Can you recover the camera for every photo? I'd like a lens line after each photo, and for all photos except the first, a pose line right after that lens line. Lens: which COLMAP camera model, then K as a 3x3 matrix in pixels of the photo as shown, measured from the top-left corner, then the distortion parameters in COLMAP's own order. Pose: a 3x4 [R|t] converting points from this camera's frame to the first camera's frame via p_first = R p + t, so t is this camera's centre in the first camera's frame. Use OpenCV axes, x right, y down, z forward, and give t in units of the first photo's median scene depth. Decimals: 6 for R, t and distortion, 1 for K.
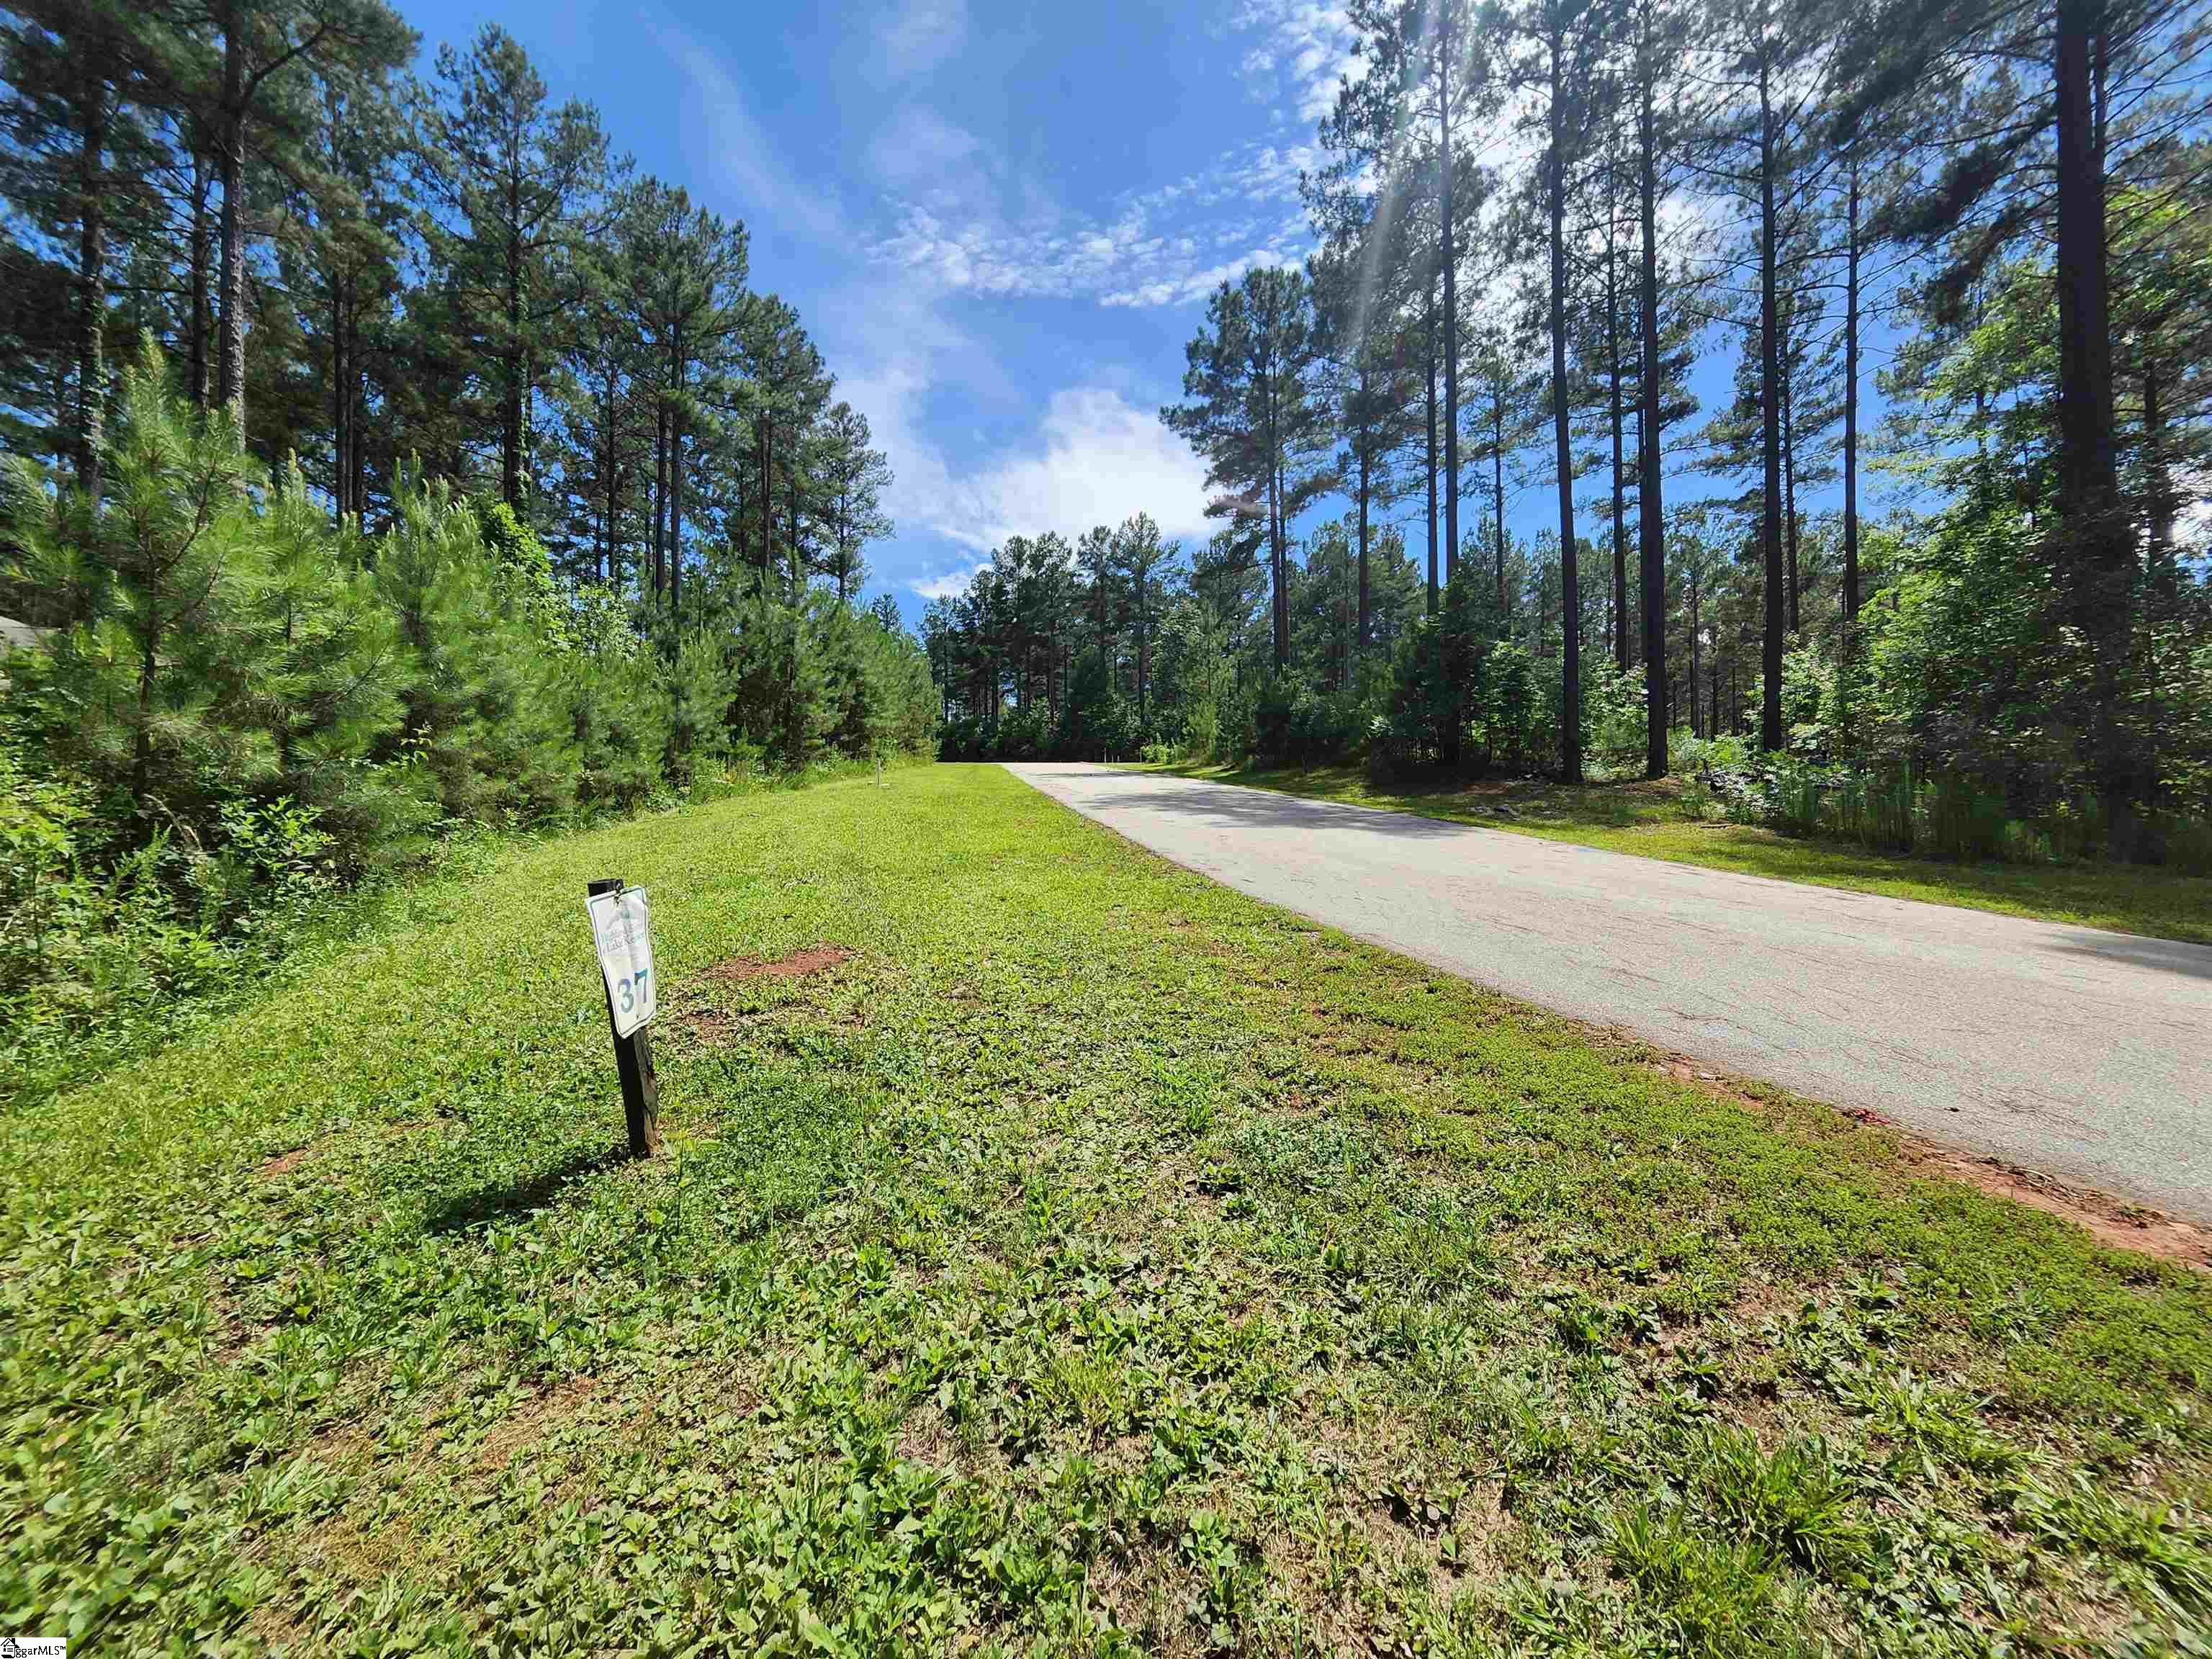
lens RADIAL K [[877.4, 0, 1109.5], [0, 877.4, 830.7], [0, 0, 1]] dist [0.001500, -0.000486]
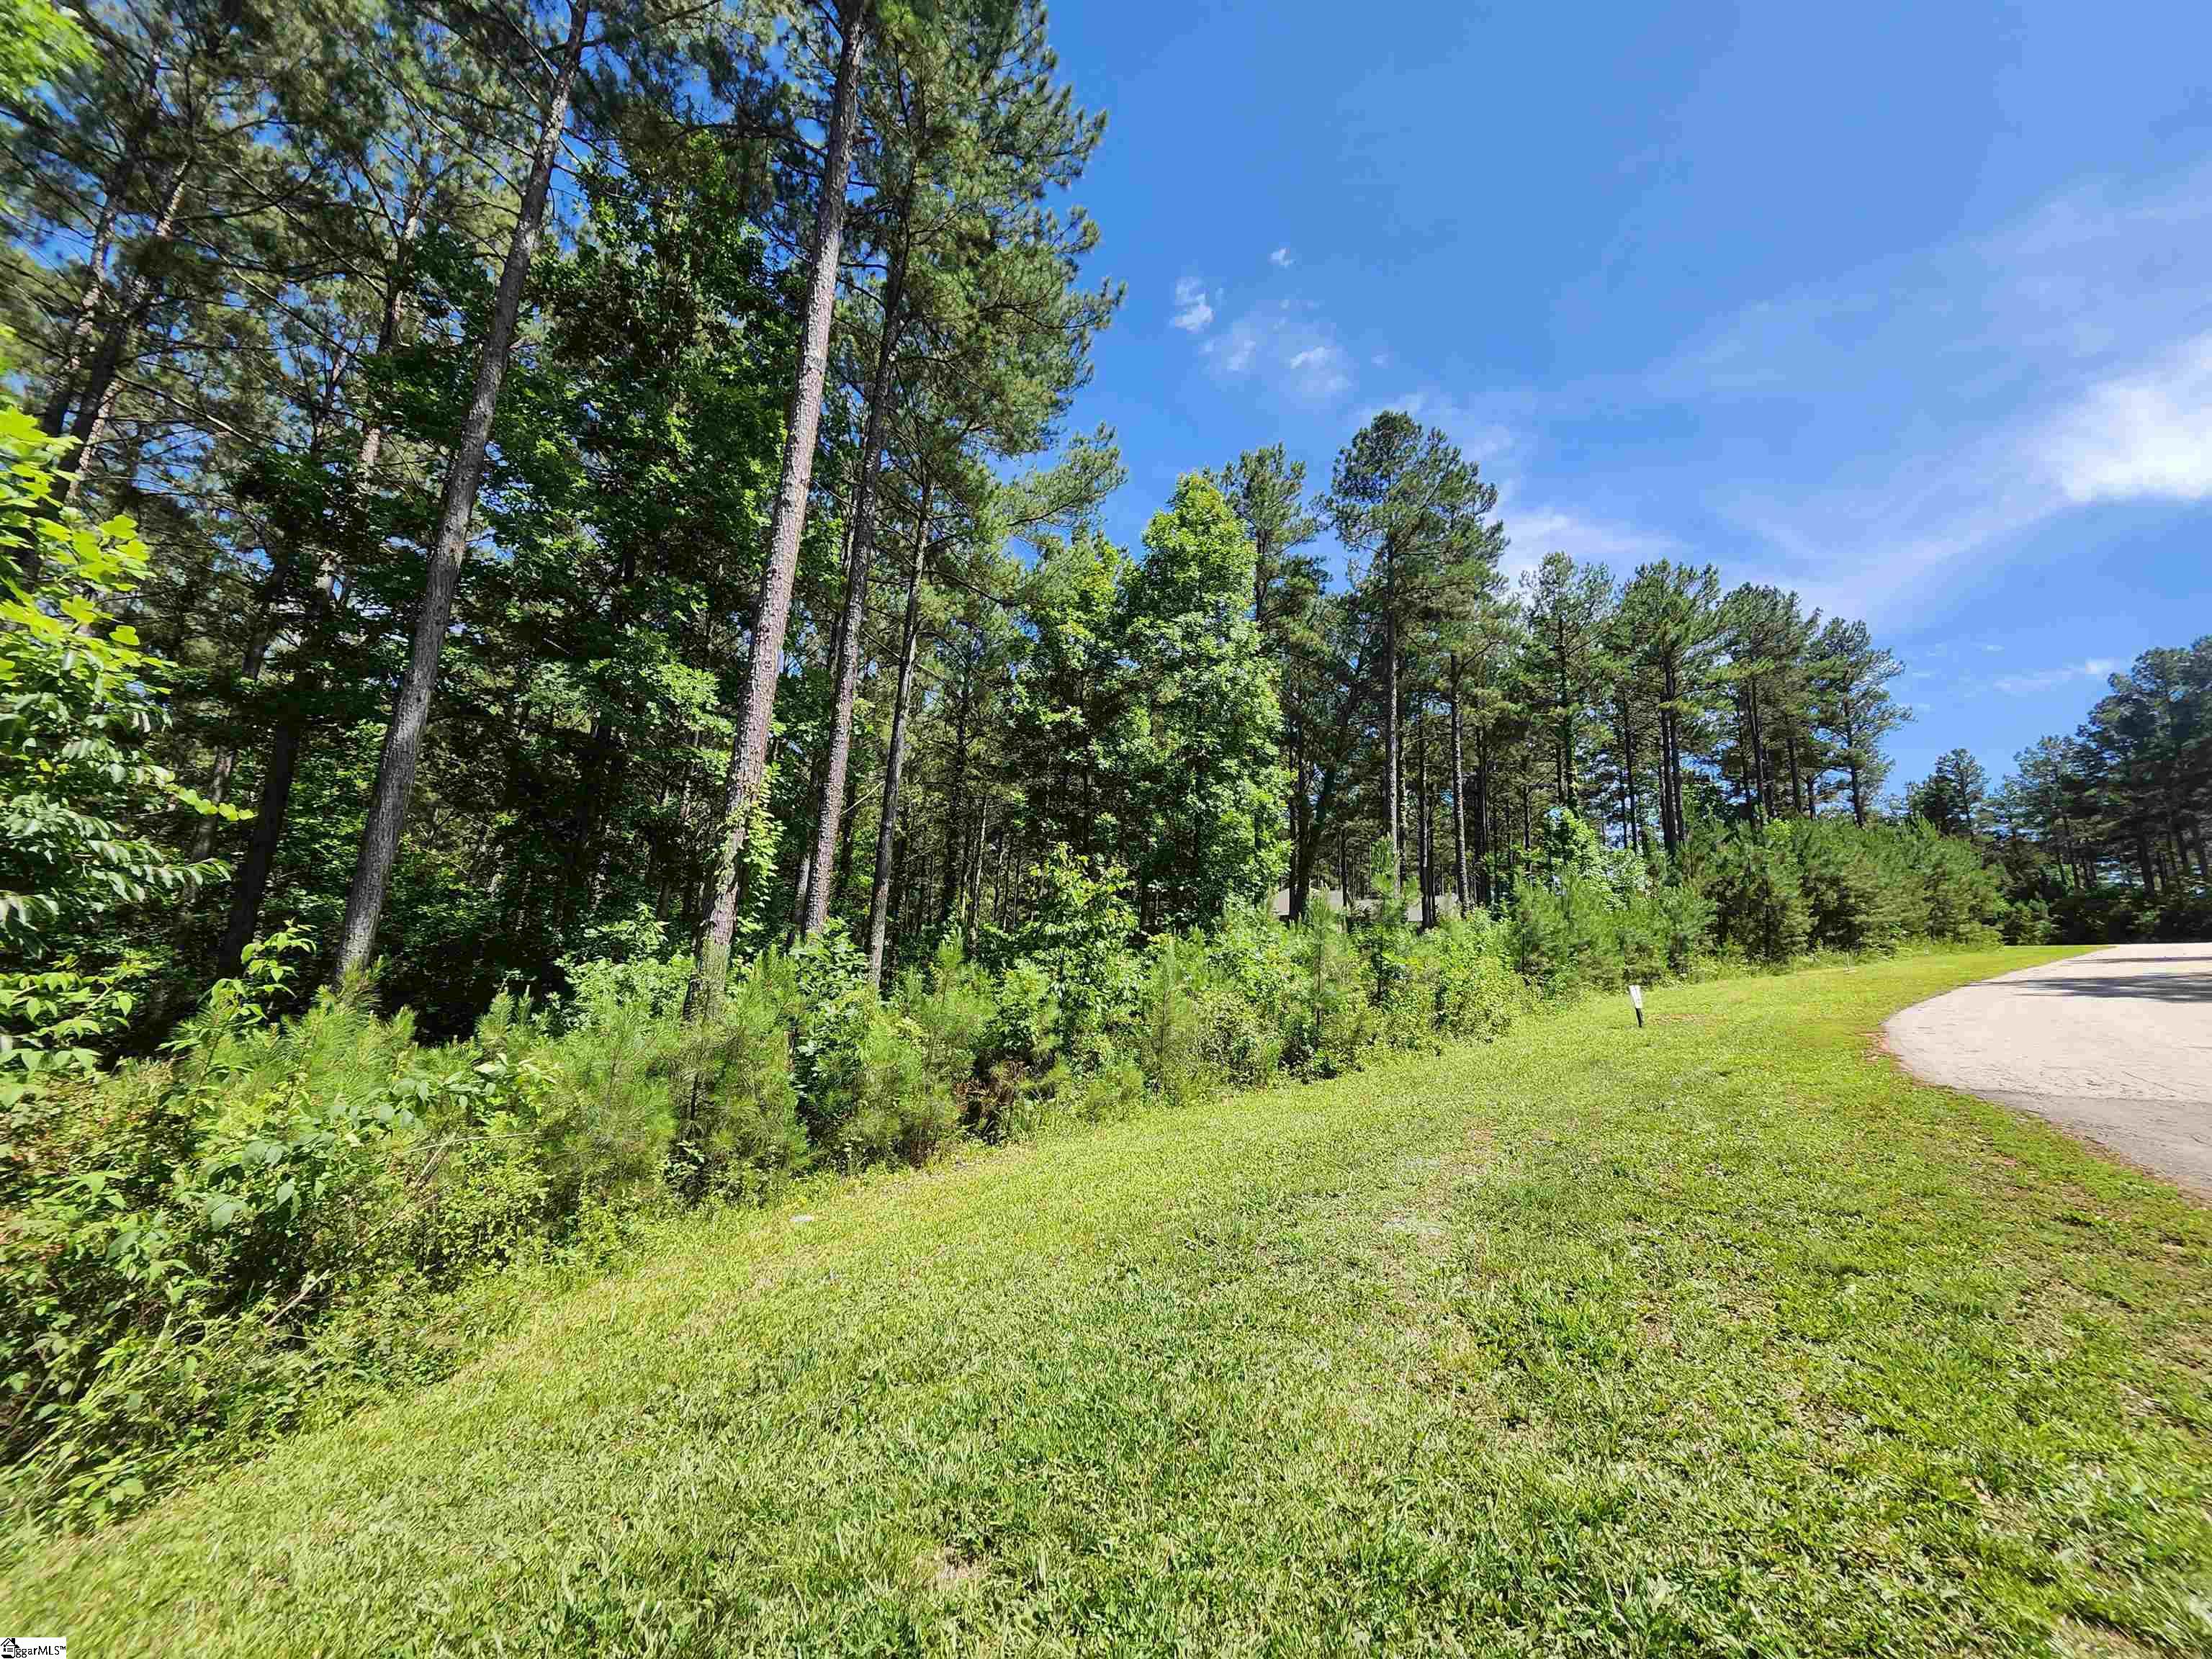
lens RADIAL K [[877.4, 0, 1109.5], [0, 877.4, 830.7], [0, 0, 1]] dist [0.001500, -0.000486]
pose [[0.487650, -0.144486, -0.861000, 0.368154], [-0.042622, 0.981094, -0.188780, 0.036245], [0.871998, 0.128756, 0.472272, -0.623888]]
